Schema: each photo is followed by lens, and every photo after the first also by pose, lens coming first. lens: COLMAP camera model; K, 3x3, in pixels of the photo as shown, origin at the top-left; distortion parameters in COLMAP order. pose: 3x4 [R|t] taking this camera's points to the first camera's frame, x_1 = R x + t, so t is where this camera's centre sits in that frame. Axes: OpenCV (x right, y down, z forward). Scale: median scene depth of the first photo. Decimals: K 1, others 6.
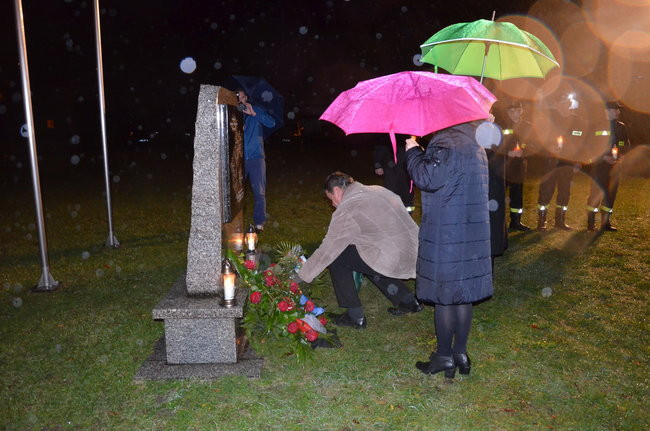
lens RADIAL K [[497.0, 0, 325.0], [0, 497.0, 215.5], [0, 0, 1]] dist [-0.038359, 0.002422]
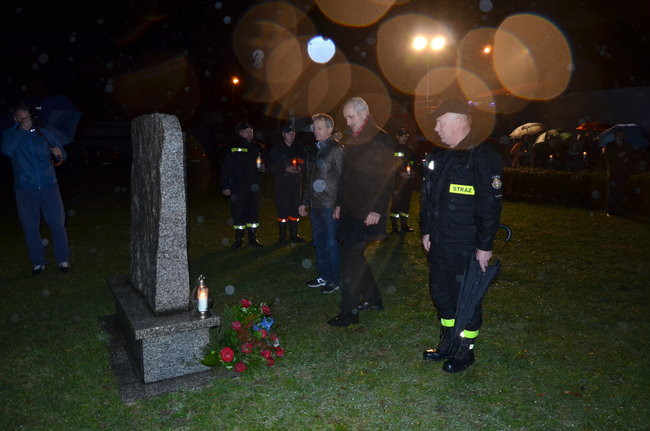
lens RADIAL K [[497.0, 0, 325.0], [0, 497.0, 215.5], [0, 0, 1]] dist [-0.038359, 0.002422]
pose [[0.890160, -0.059683, 0.451723, -0.427709], [0.078849, 0.996605, -0.023704, 0.007390], [-0.448775, 0.056718, 0.891843, -0.096100]]
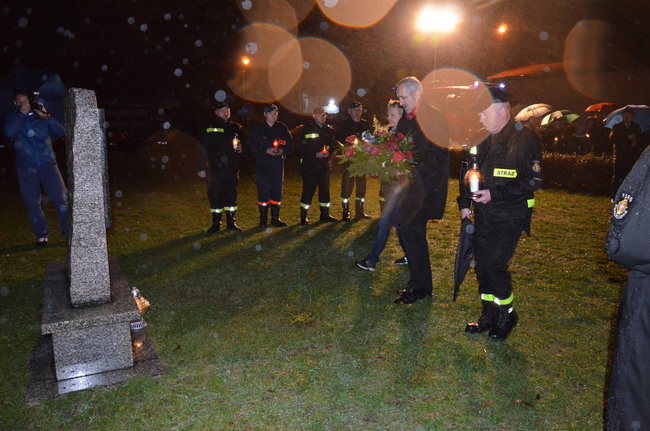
lens RADIAL K [[497.0, 0, 325.0], [0, 497.0, 215.5], [0, 0, 1]] dist [-0.038359, 0.002422]
pose [[0.903666, -0.066916, 0.422978, -0.230739], [0.069416, 0.997542, 0.009510, 0.010150], [-0.422575, 0.020768, 0.906090, -0.077170]]
